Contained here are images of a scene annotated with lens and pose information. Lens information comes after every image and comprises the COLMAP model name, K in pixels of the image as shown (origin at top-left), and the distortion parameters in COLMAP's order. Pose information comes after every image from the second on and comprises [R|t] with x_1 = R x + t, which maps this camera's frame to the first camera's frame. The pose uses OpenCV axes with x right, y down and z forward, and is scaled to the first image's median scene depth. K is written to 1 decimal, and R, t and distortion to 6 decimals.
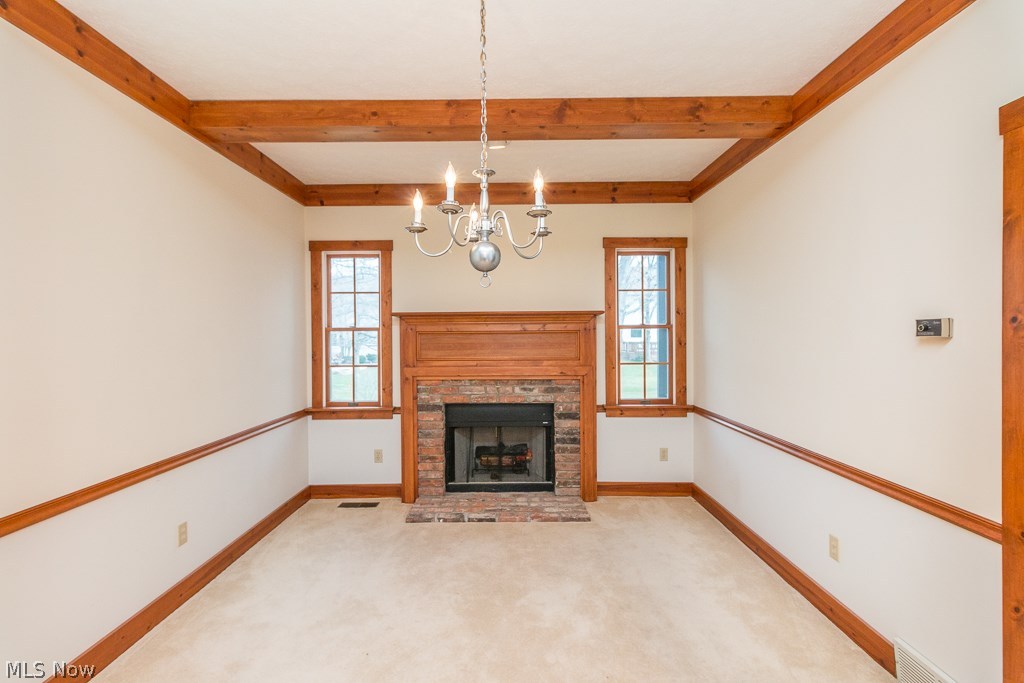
lens RADIAL K [[470.0, 0, 512.7], [0, 470.0, 338.8], [0, 0, 1]] dist [0.000380, 0.000454]
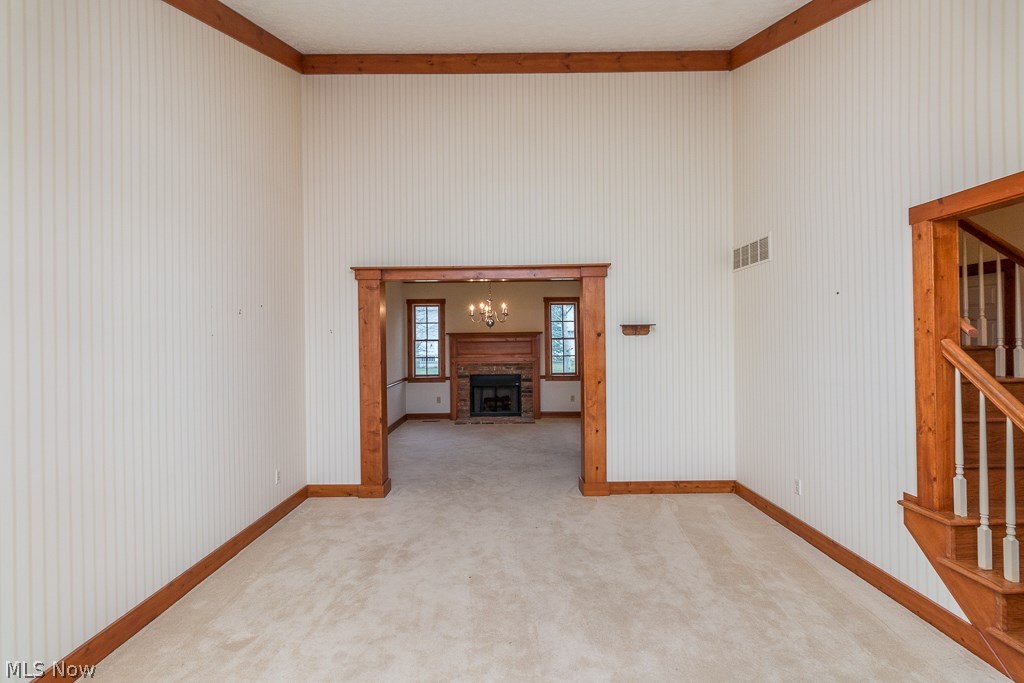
lens RADIAL K [[470.0, 0, 512.7], [0, 470.0, 338.8], [0, 0, 1]] dist [0.000380, 0.000454]
pose [[0.999993, -0.003327, 0.001578, 0.047470], [0.003315, 0.999965, 0.007650, -0.043638], [-0.001603, -0.007645, 0.999969, -1.146918]]
